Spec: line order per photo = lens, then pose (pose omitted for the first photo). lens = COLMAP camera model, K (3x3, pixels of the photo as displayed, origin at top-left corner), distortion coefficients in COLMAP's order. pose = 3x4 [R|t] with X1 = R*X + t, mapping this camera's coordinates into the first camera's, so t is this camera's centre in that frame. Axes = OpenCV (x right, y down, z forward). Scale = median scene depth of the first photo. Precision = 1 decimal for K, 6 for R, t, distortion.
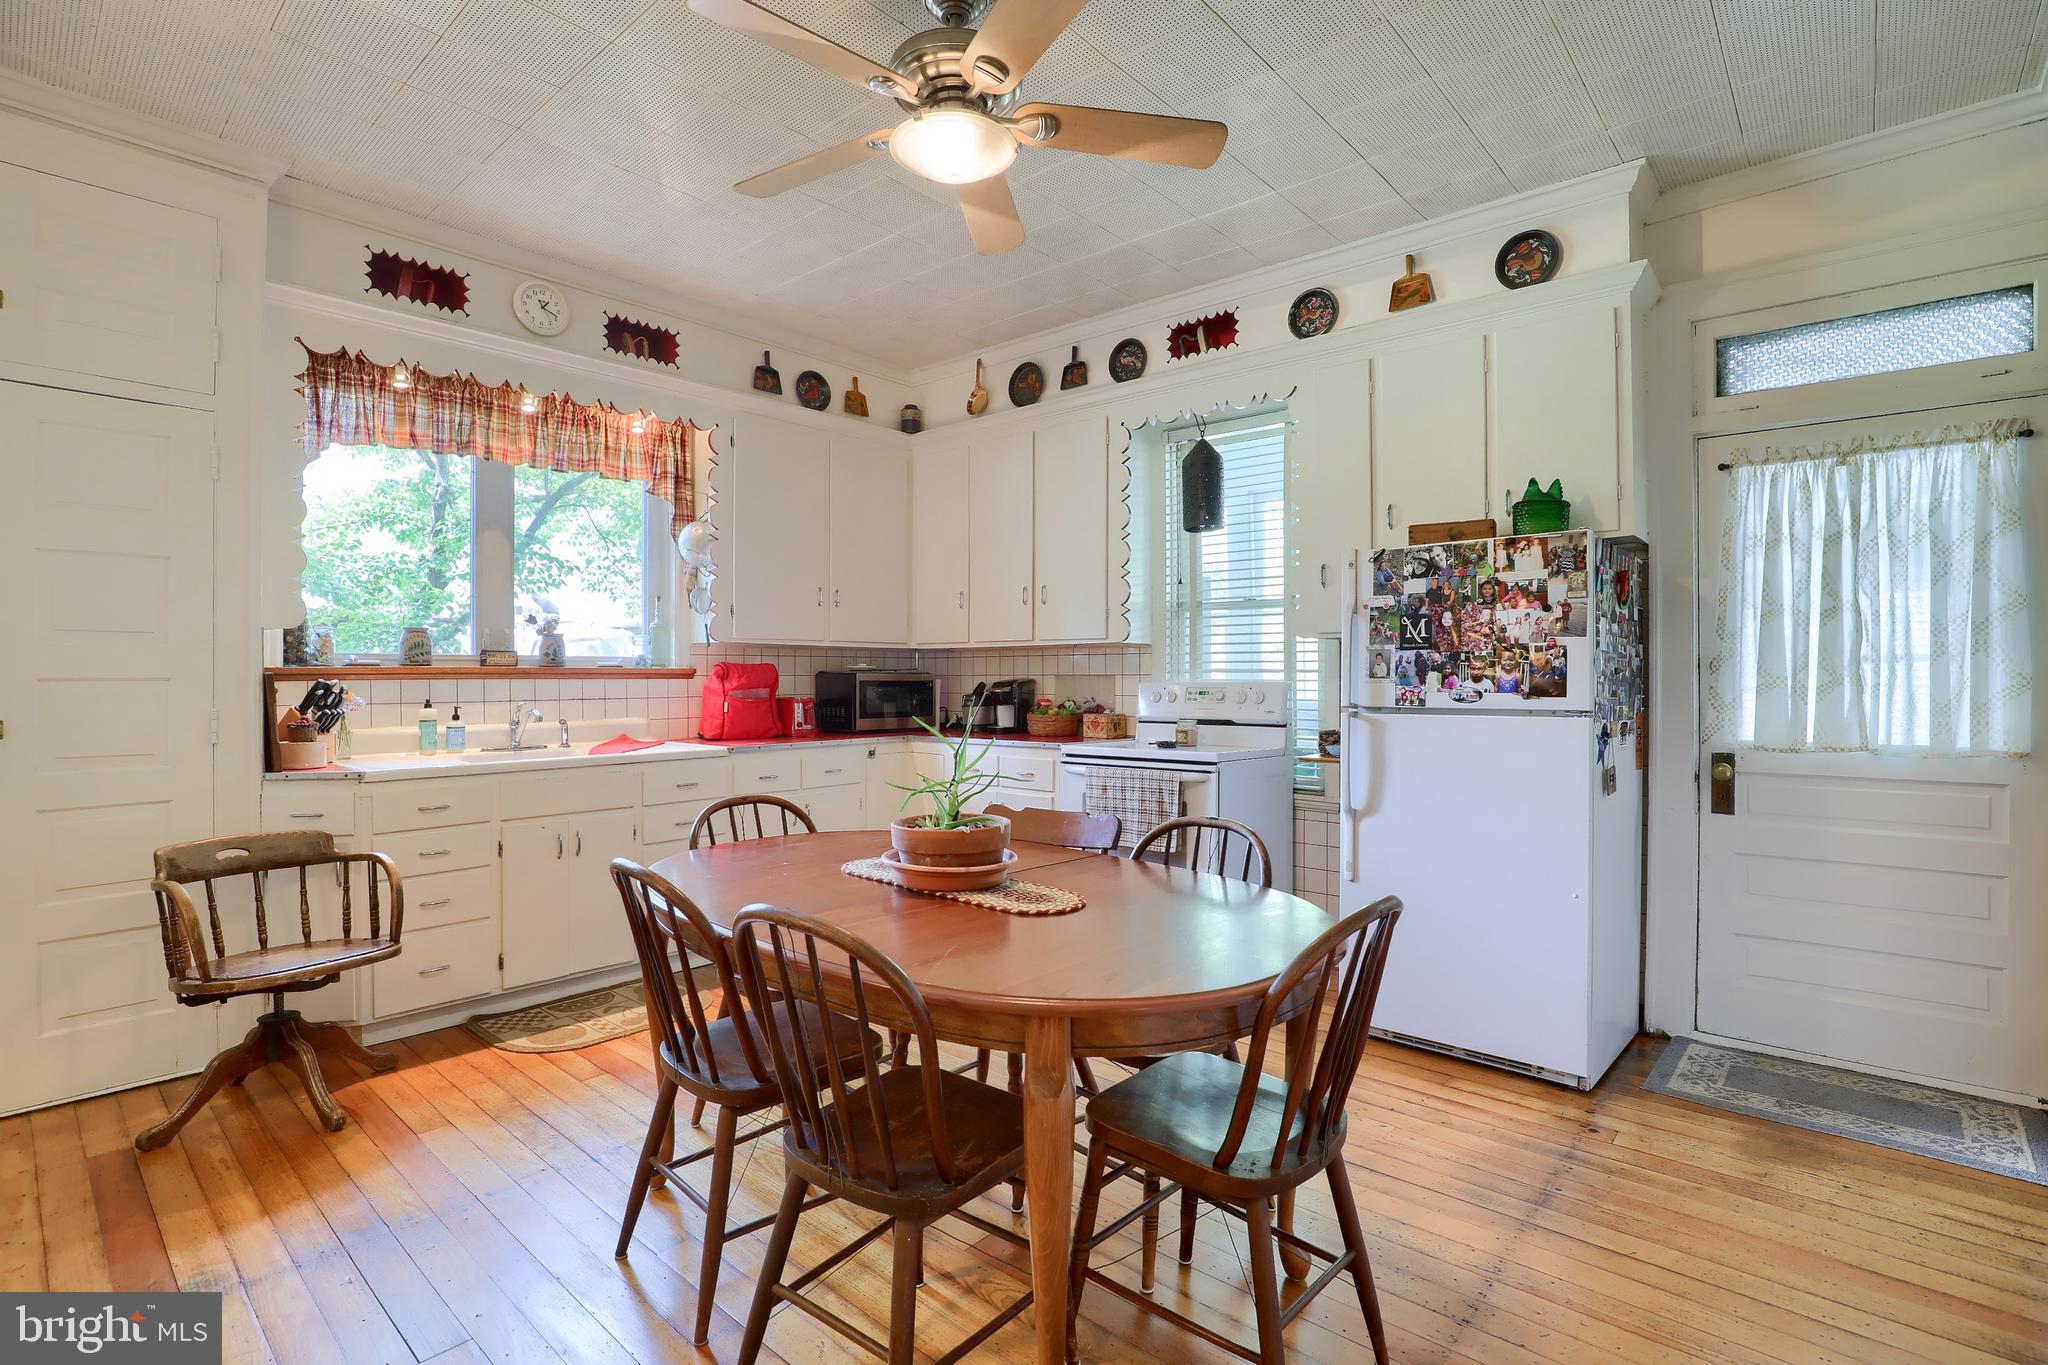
lens RADIAL K [[963.7, 0, 1021.8], [0, 963.7, 676.7], [0, 0, 1]] dist [-0.040115, 0.009165]
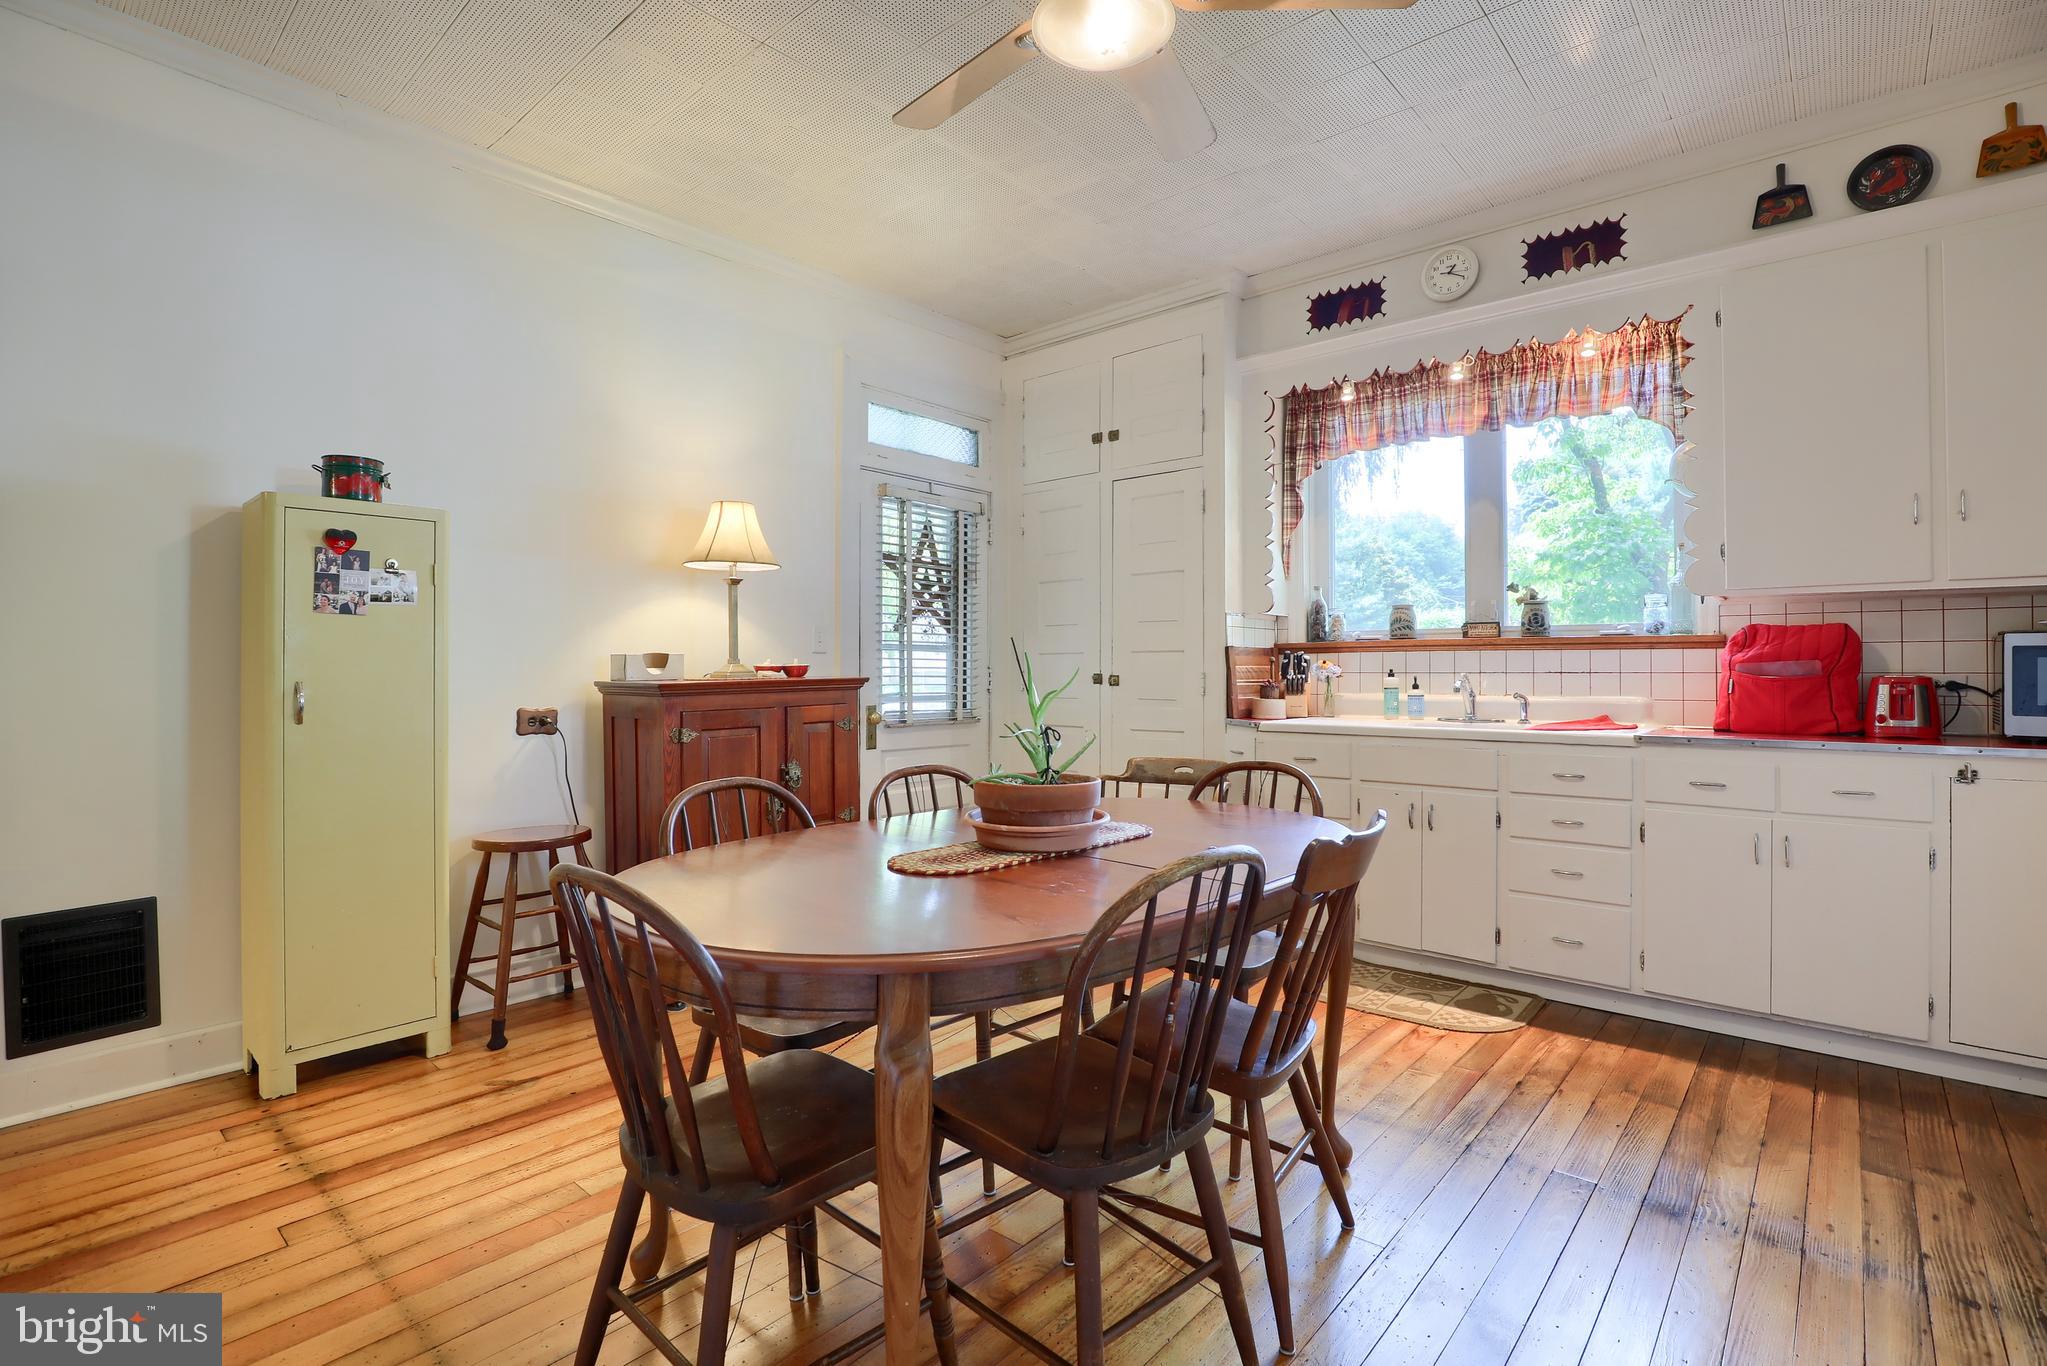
lens RADIAL K [[946.8, 0, 1034.7], [0, 946.8, 673.5], [0, 0, 1]] dist [-0.037873, 0.010117]
pose [[0.016581, 0.001799, -0.999861, 0.482063], [-0.006408, 0.999978, 0.001693, 0.030365], [0.999842, 0.006380, 0.016592, 0.584741]]
